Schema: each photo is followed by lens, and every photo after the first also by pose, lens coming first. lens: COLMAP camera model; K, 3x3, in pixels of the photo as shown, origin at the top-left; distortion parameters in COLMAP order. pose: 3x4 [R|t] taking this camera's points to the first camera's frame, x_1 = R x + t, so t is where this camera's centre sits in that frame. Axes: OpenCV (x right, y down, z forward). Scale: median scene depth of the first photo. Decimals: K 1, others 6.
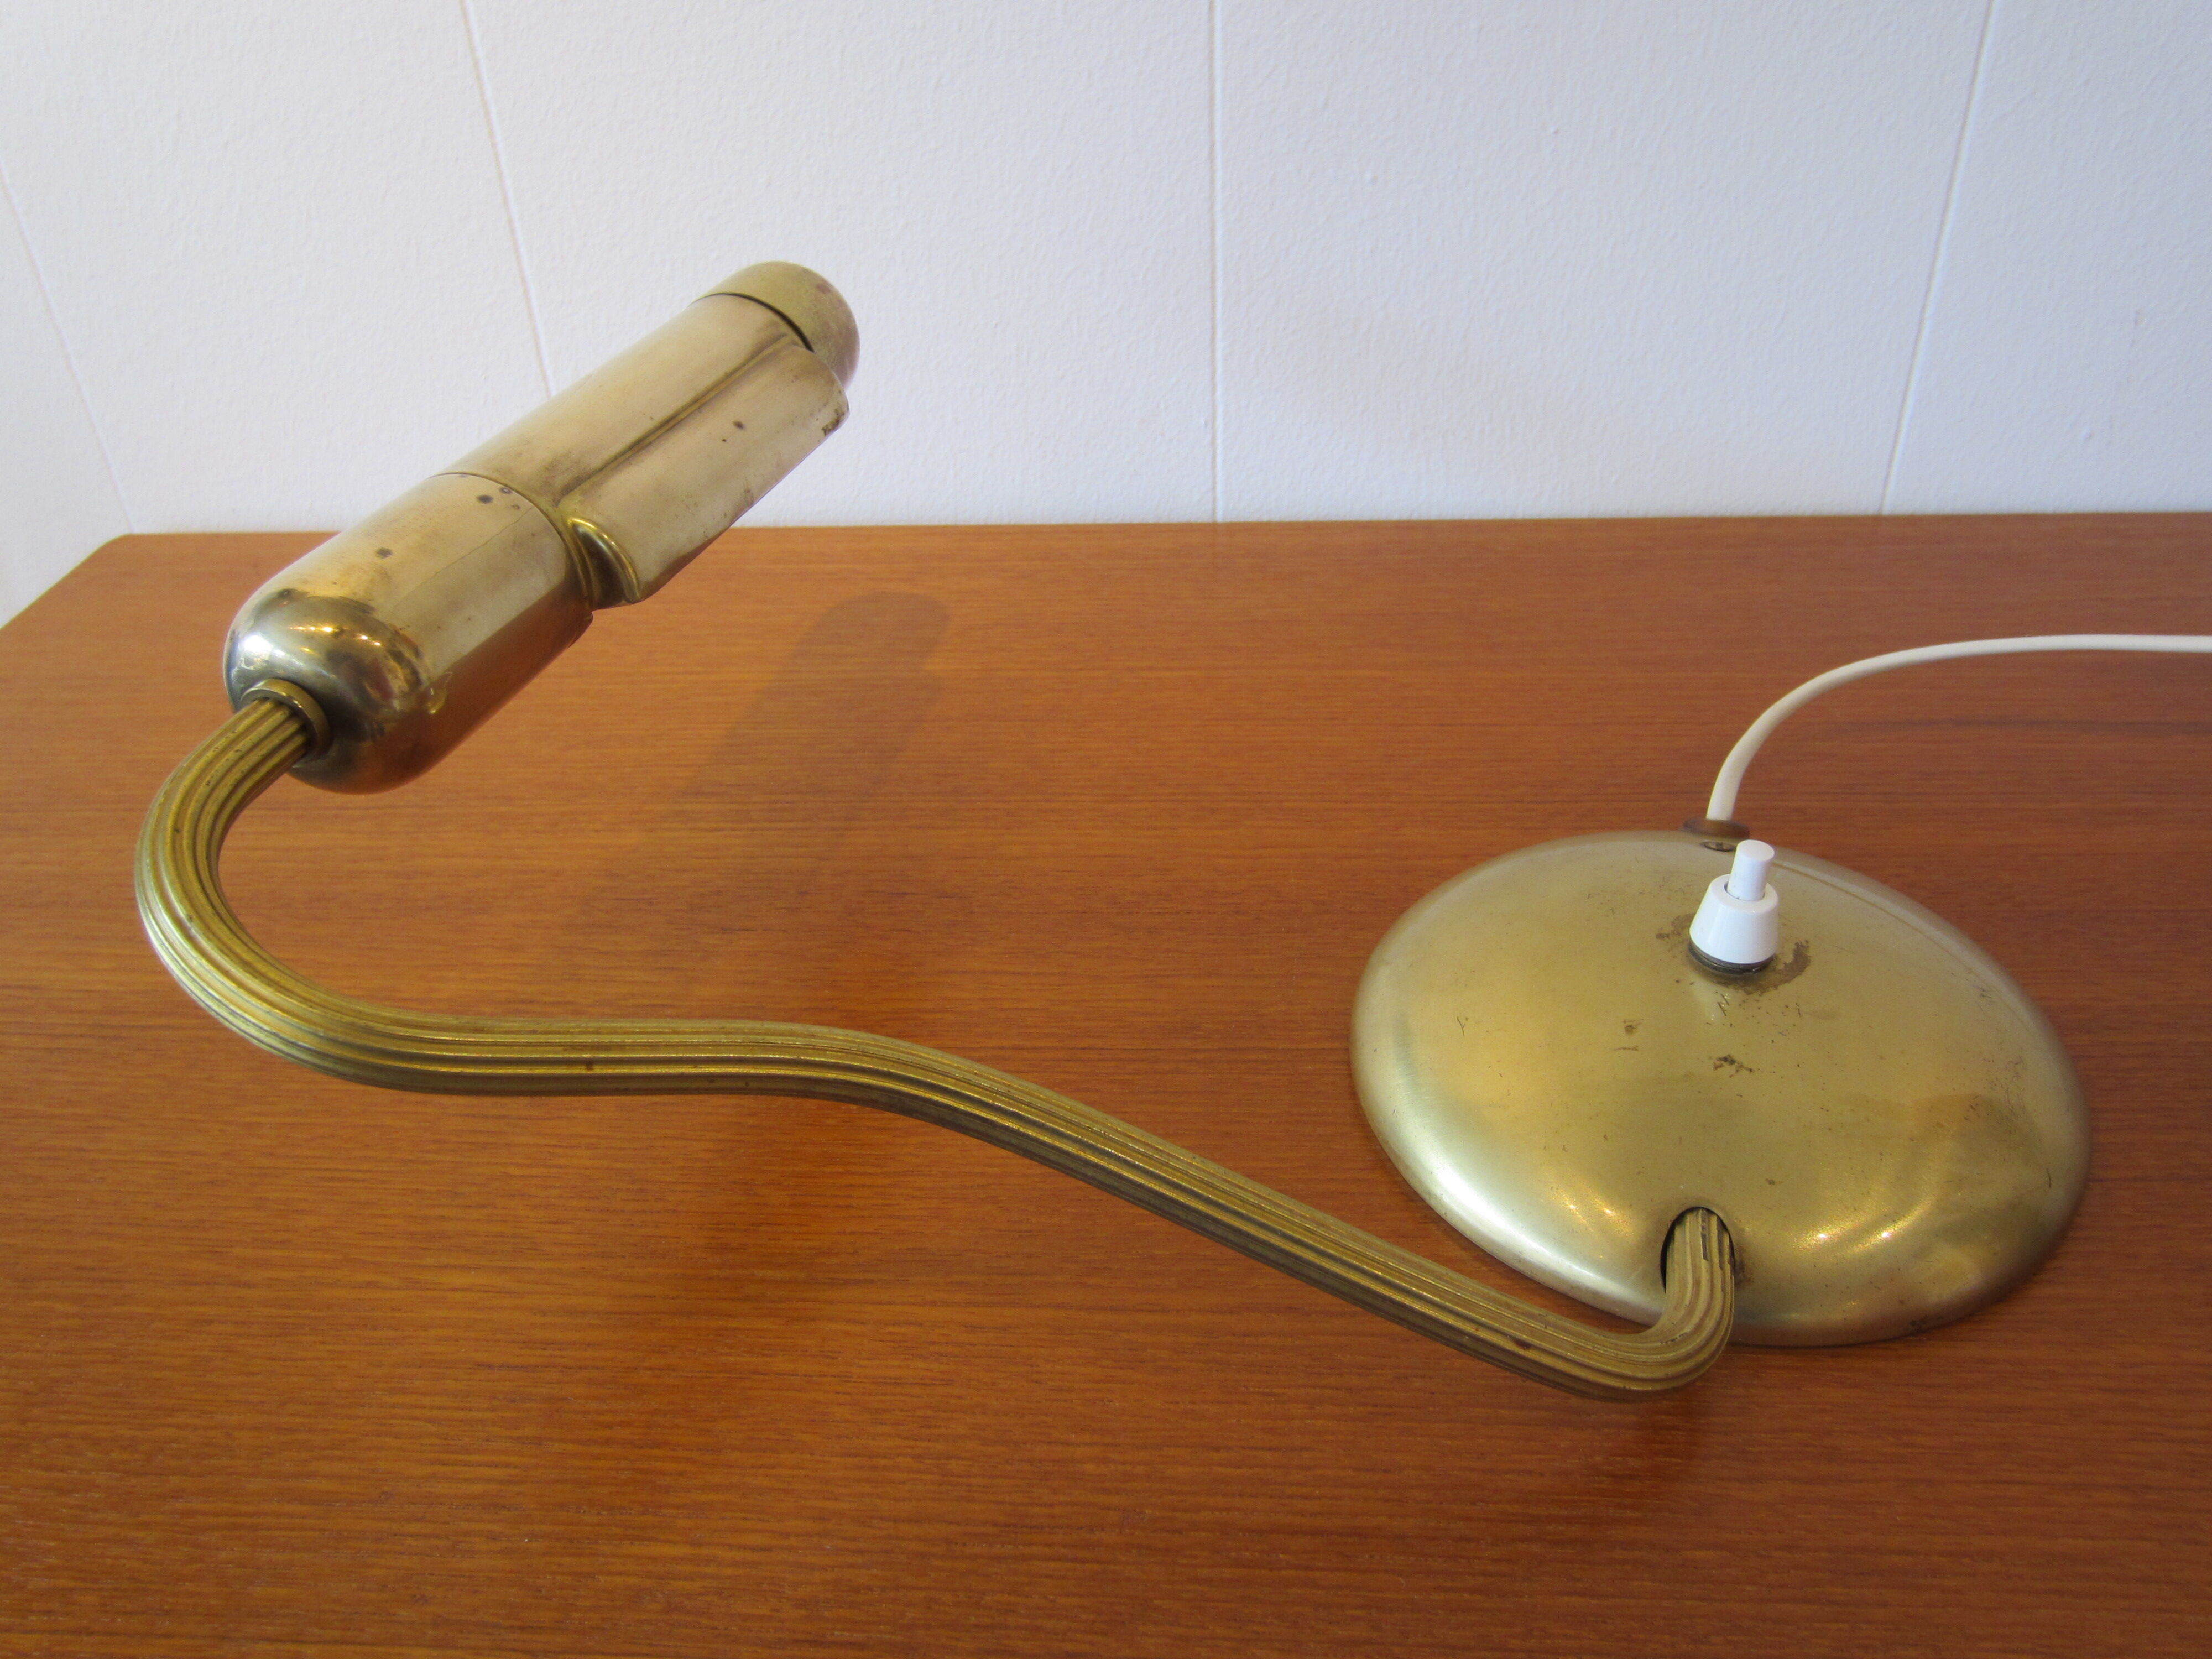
lens RADIAL K [[1746.0, 0, 1105.4], [0, 1746.0, 833.0], [0, 0, 1]] dist [-0.047969, 0.026139]
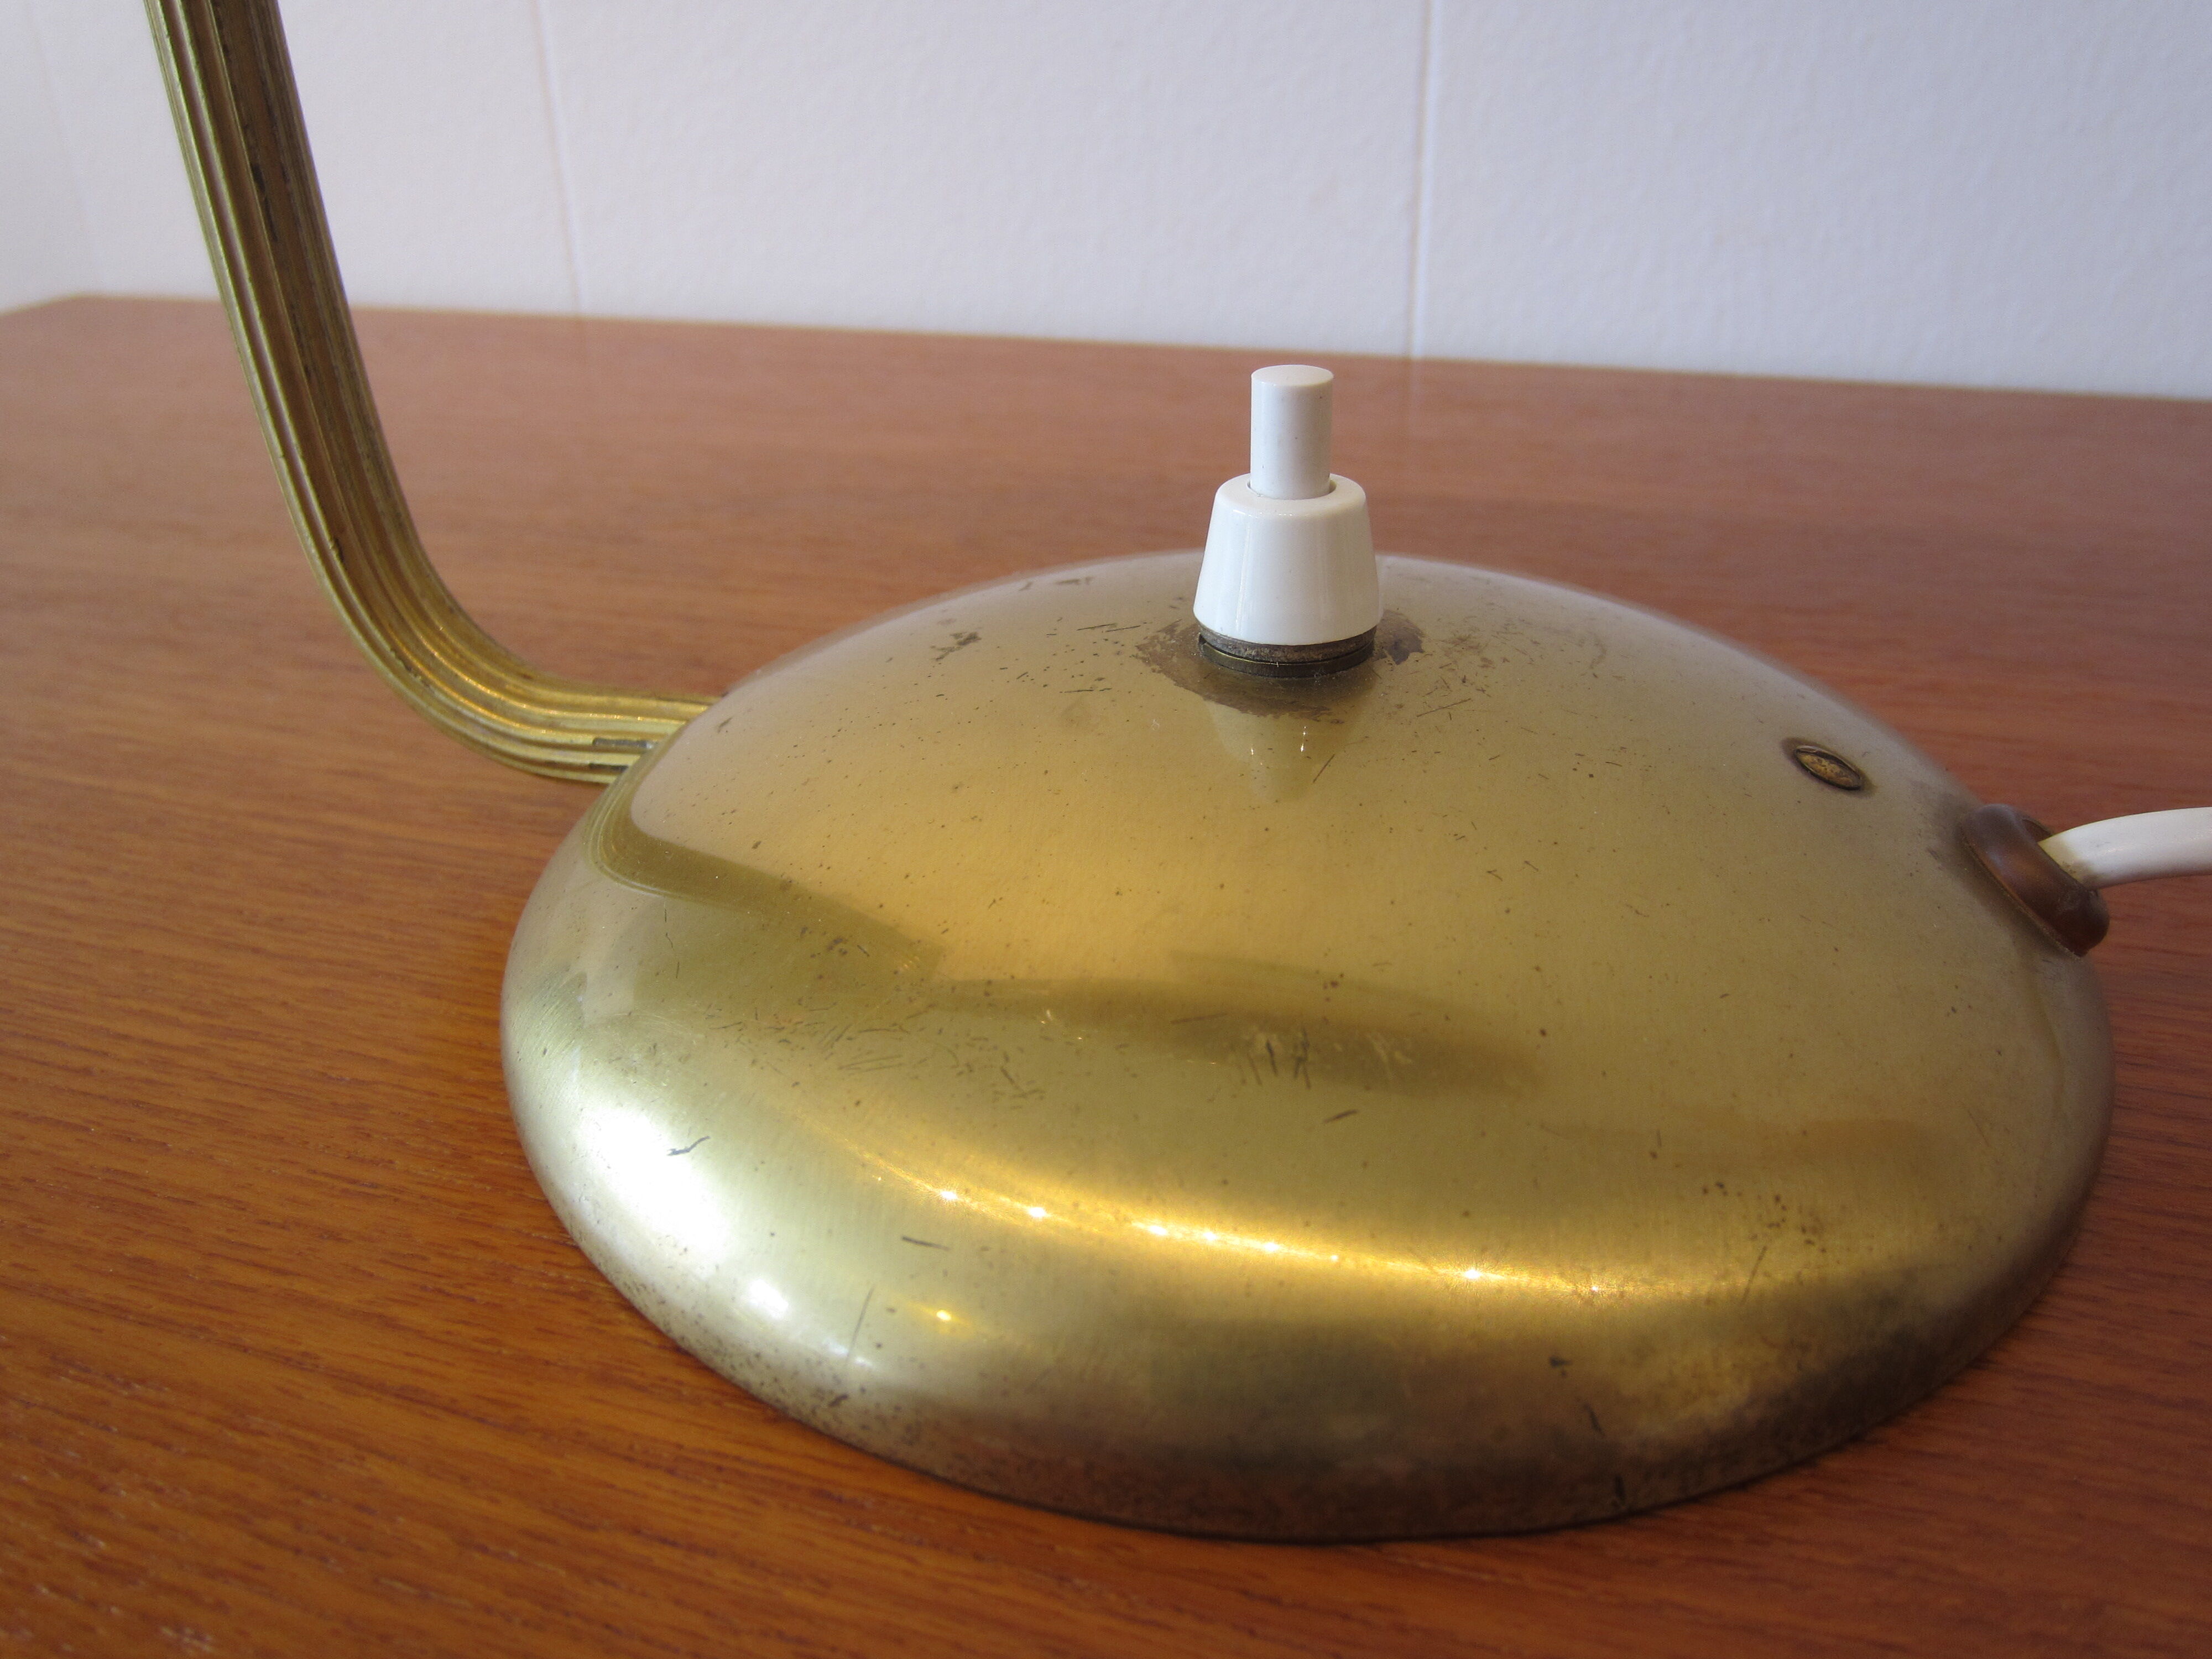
lens RADIAL K [[1746.0, 0, 1090.8], [0, 1746.0, 810.6], [0, 0, 1]] dist [-0.047969, 0.026139]
pose [[0.967746, 0.132480, -0.214282, 0.132645], [-0.157418, 0.982065, -0.103771, 0.100061], [0.196691, 0.134156, 0.971244, 0.395191]]
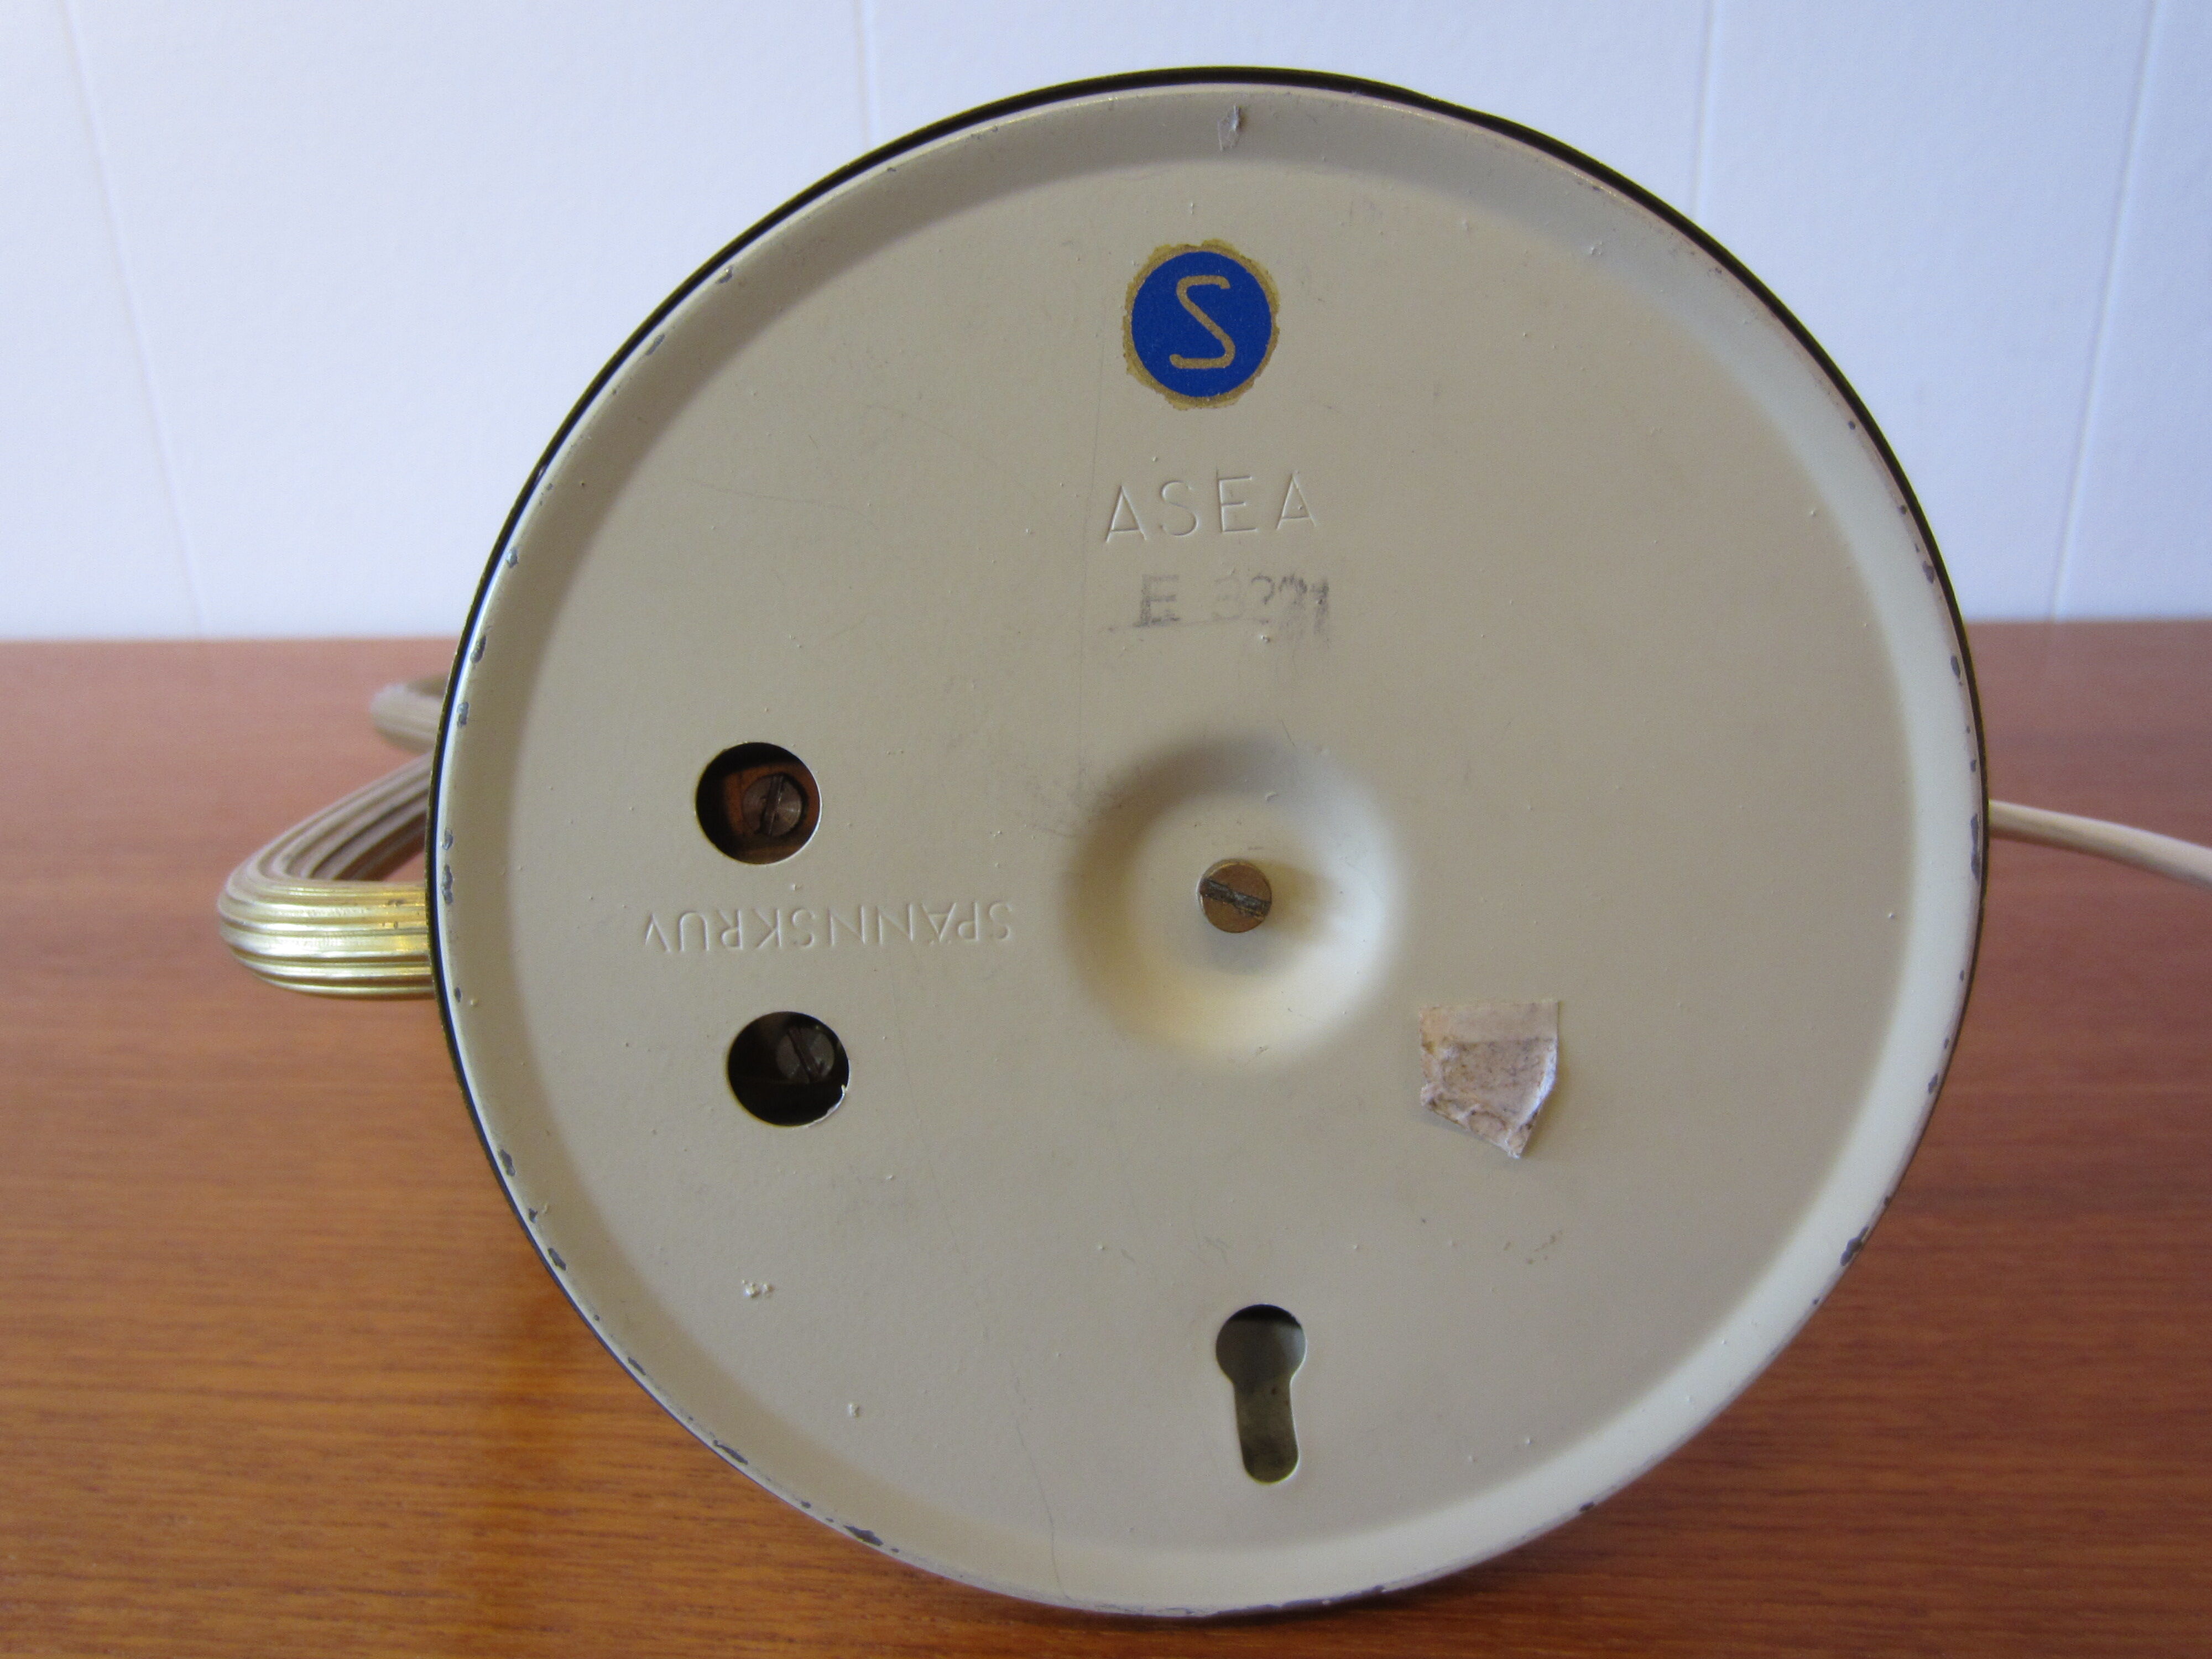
lens RADIAL K [[1746.0, 0, 1098.3], [0, 1746.0, 818.4], [0, 0, 1]] dist [-0.047969, 0.026139]
pose [[0.999892, 0.012880, -0.007097, 0.199457], [-0.014108, 0.976357, -0.215702, 0.120004], [0.004151, 0.215778, 0.976434, 0.189137]]
